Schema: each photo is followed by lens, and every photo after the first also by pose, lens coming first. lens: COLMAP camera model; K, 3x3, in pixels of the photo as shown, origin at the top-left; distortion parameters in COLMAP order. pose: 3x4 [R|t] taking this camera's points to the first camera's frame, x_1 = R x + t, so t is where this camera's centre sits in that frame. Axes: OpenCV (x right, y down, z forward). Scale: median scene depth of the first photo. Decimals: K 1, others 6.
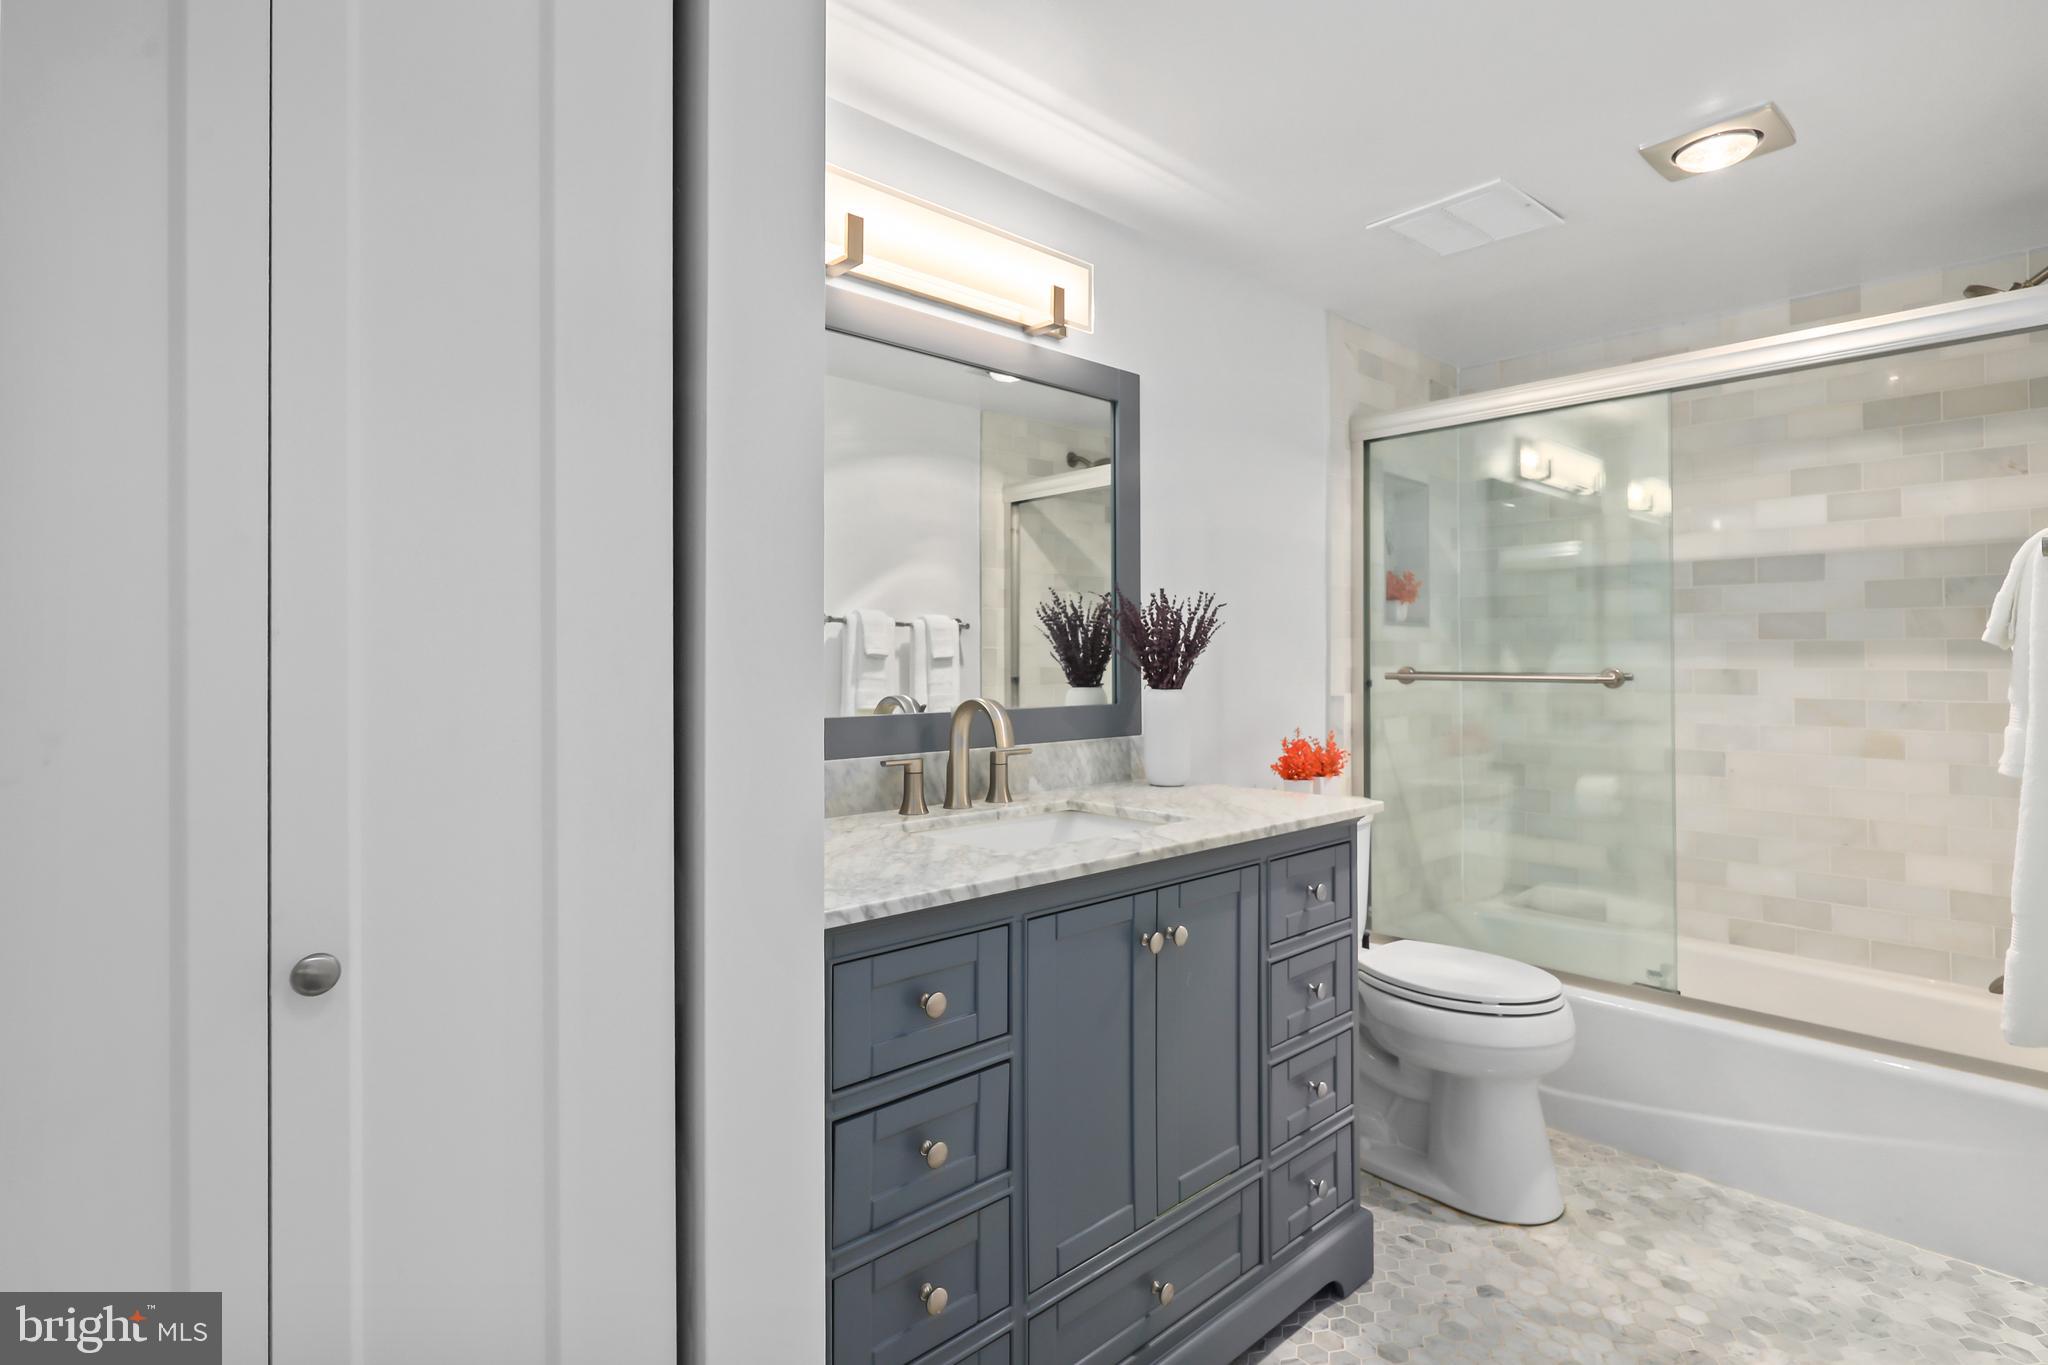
lens RADIAL K [[1010.5, 0, 1021.0], [0, 1010.5, 646.5], [0, 0, 1]] dist [0.000271, 0.000638]
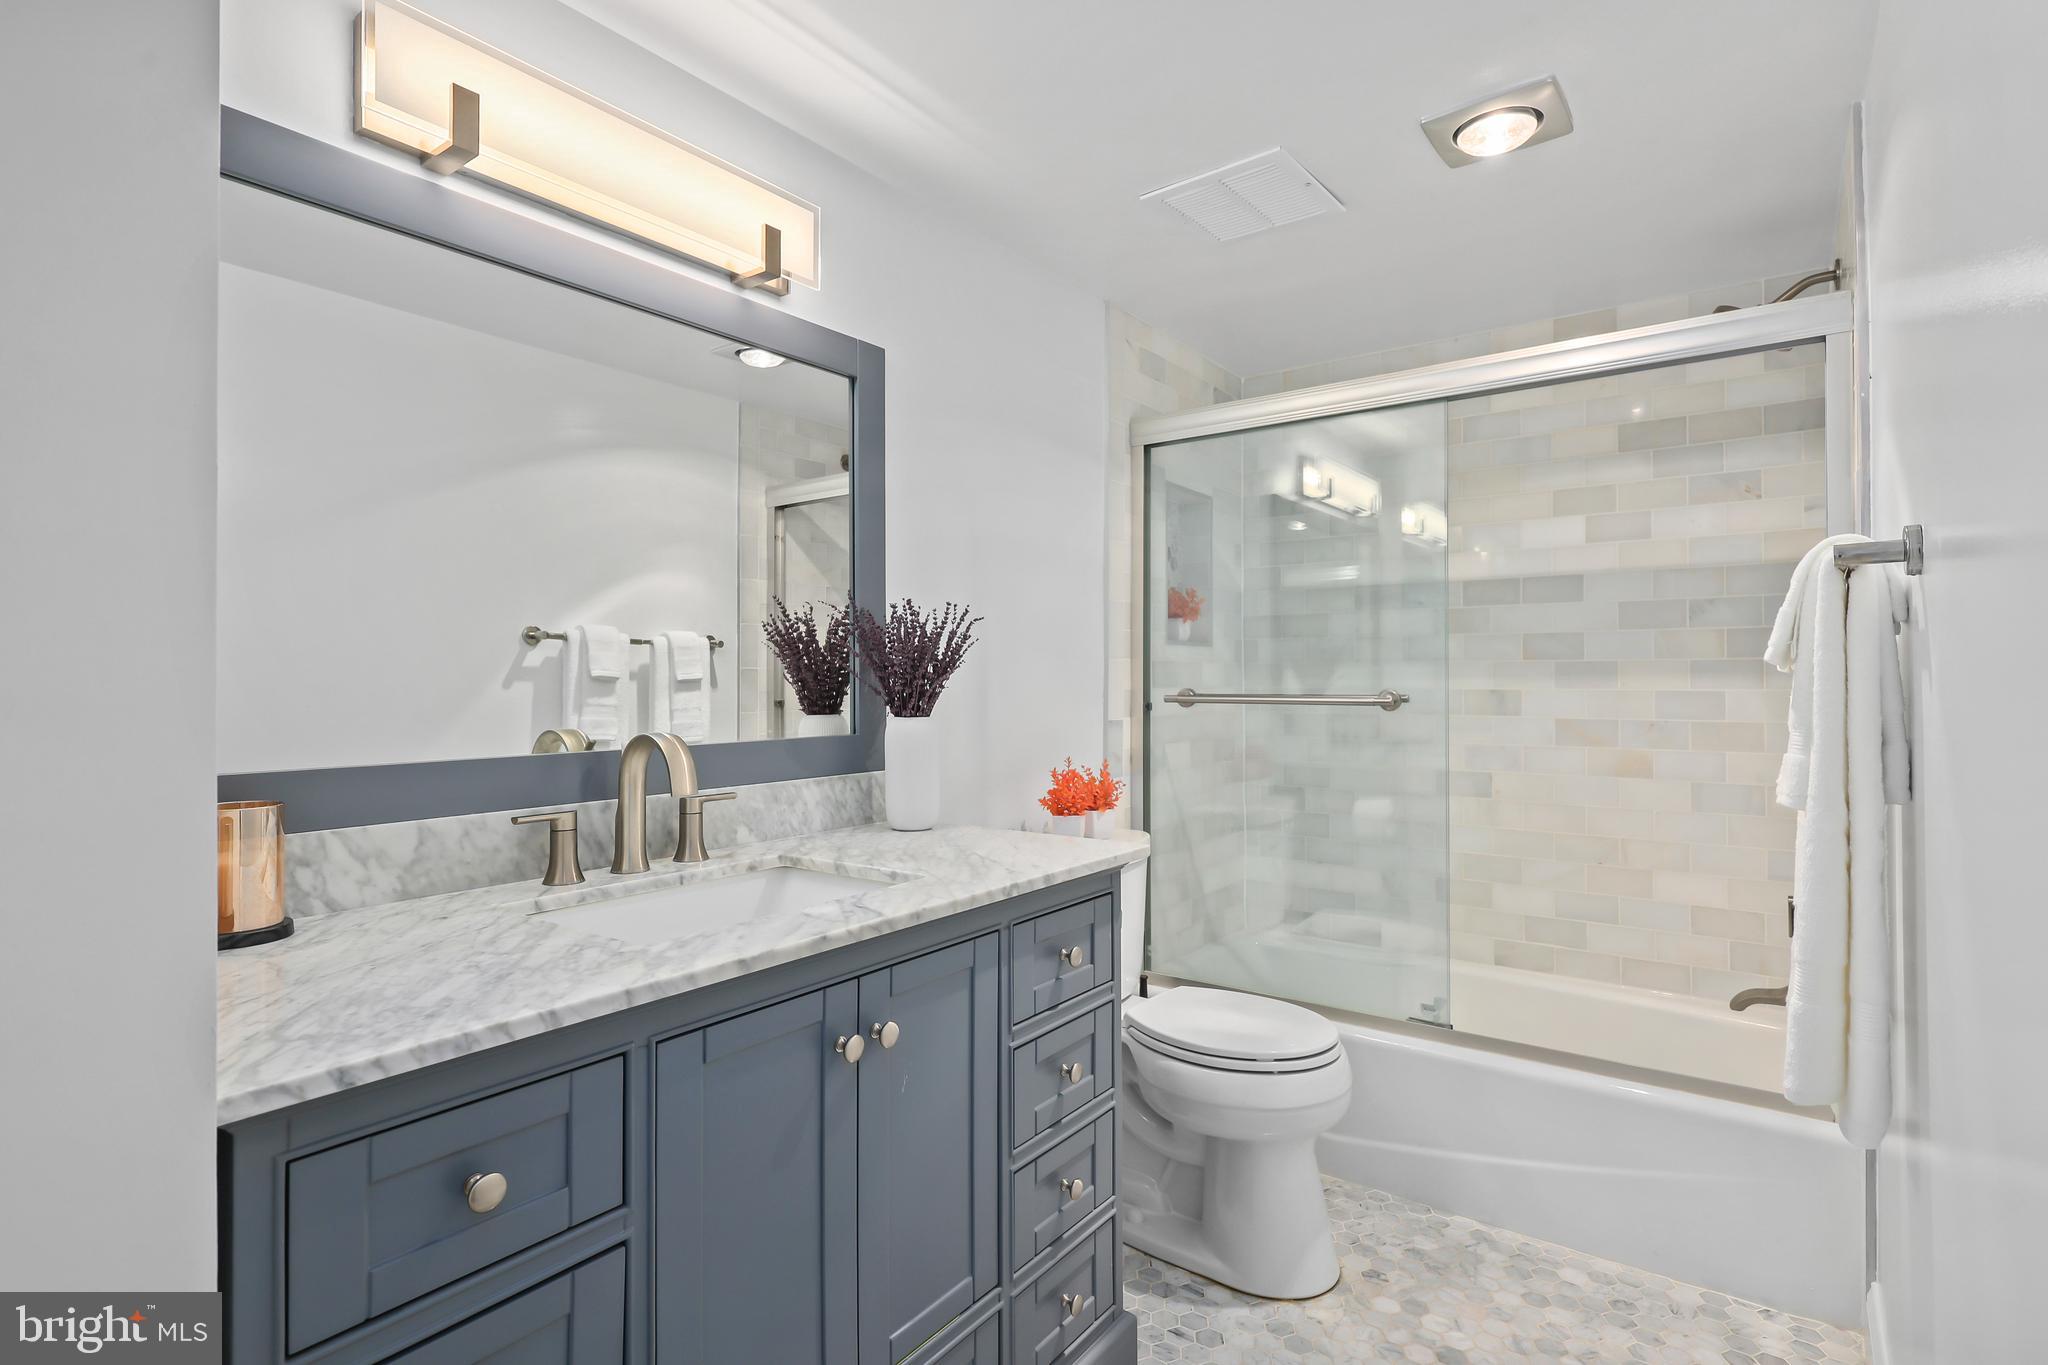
lens RADIAL K [[1005.7, 0, 1024.0], [0, 1005.7, 682.5], [0, 0, 1]] dist [0.002351, 0.000454]
pose [[0.982817, -0.003043, 0.184558, 0.081104], [0.000286, 0.999888, 0.014958, 0.000555], [-0.184583, -0.014648, 0.982708, 0.148893]]
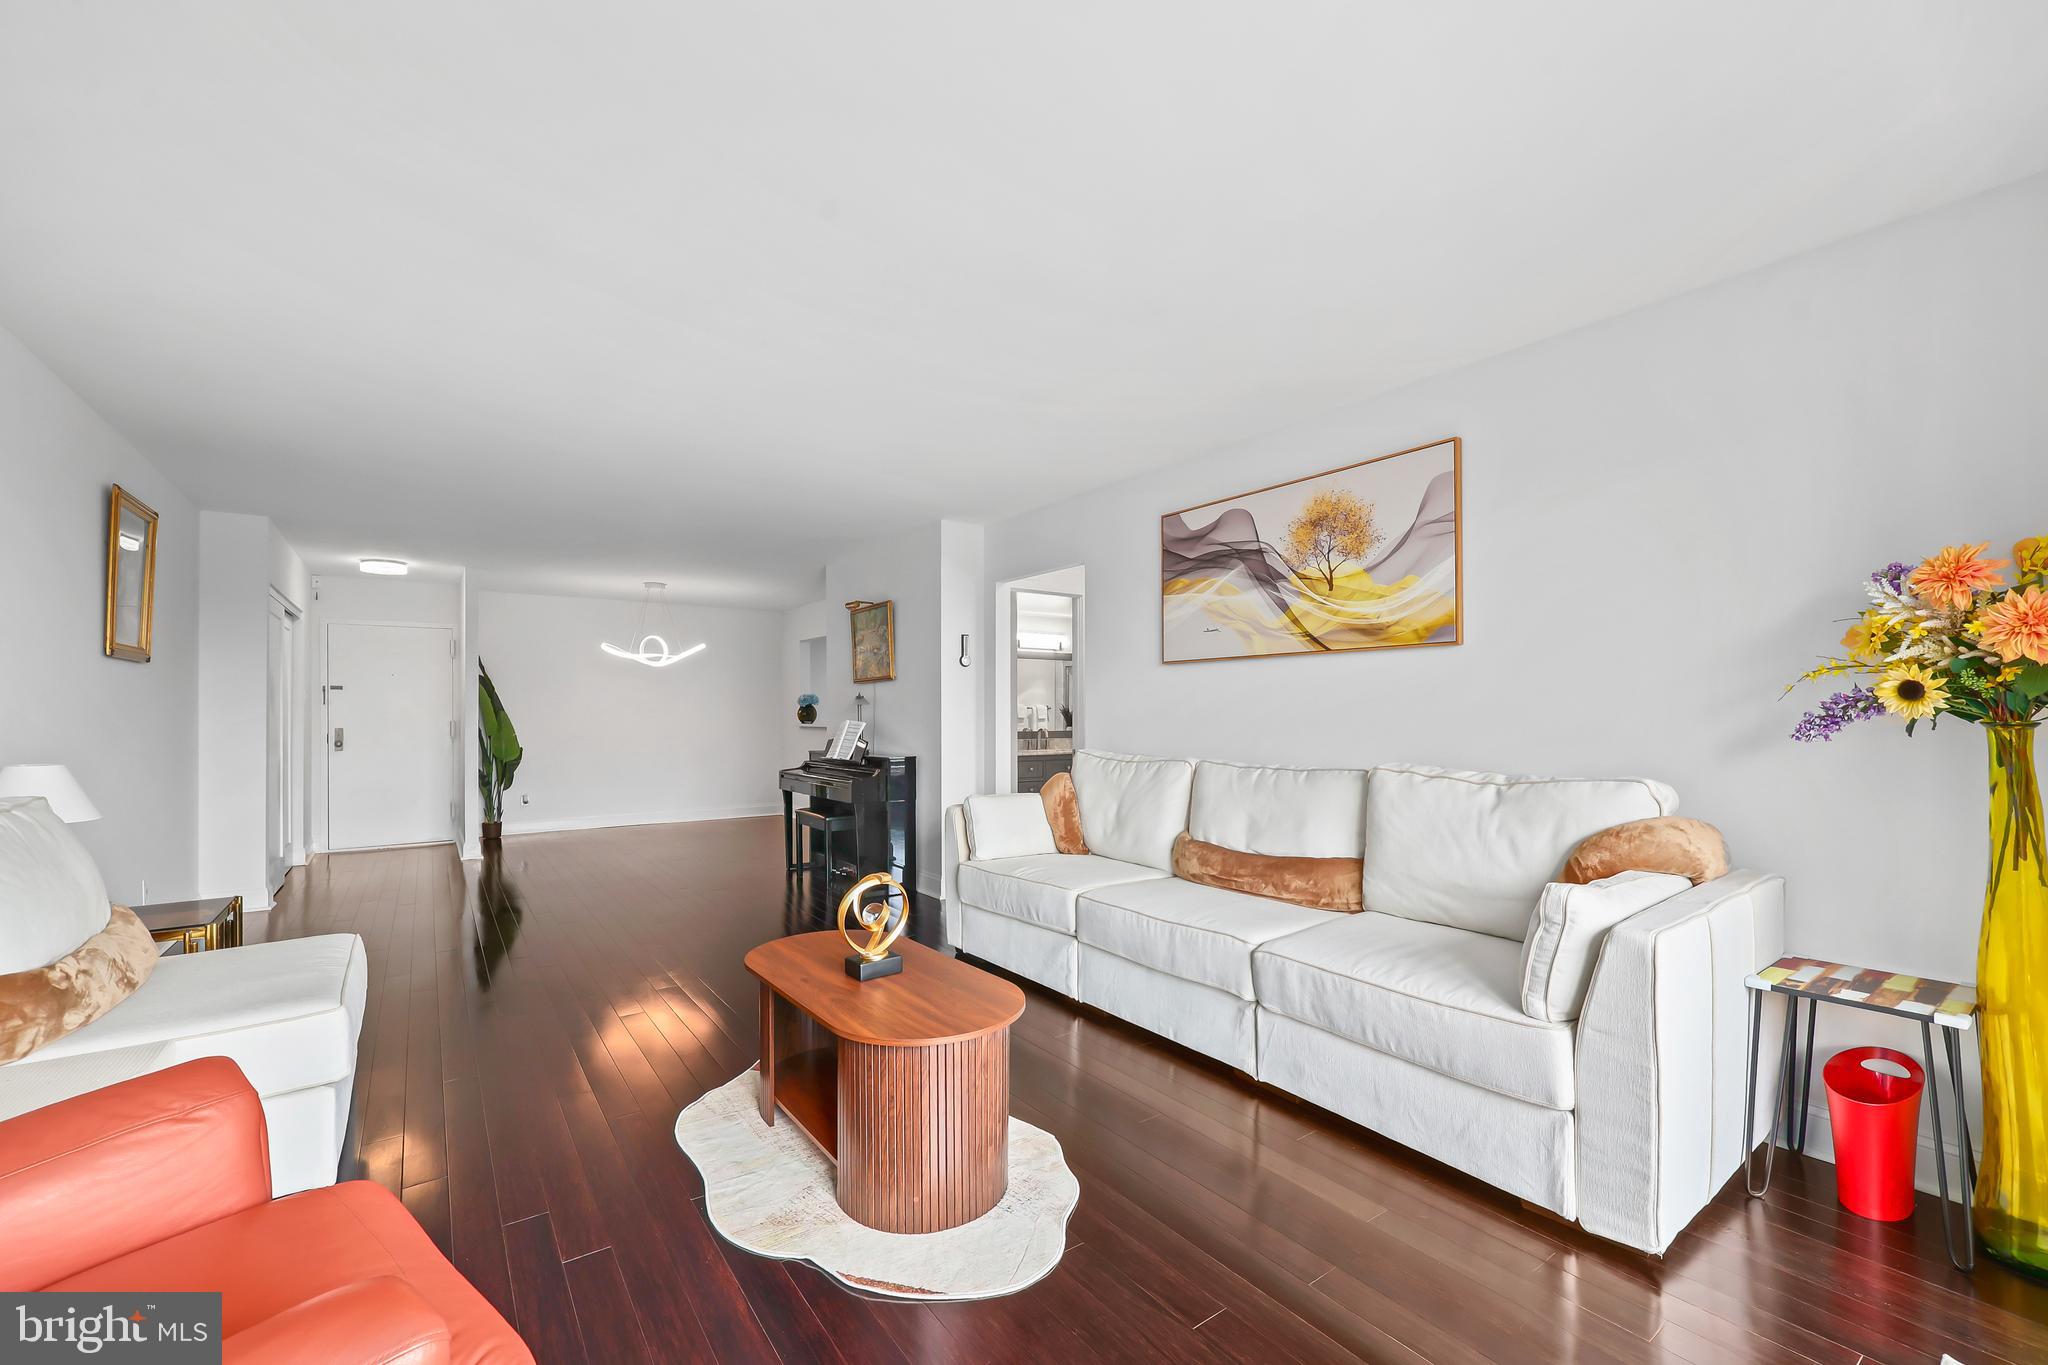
lens RADIAL K [[851.4, 0, 1026.5], [0, 851.4, 700.5], [0, 0, 1]] dist [-0.000797, -0.000312]
pose [[0.992015, -0.002562, -0.126095, 0.363288], [0.002276, 0.999994, -0.002413, -0.066911], [0.126100, 0.002107, 0.992015, -2.847783]]
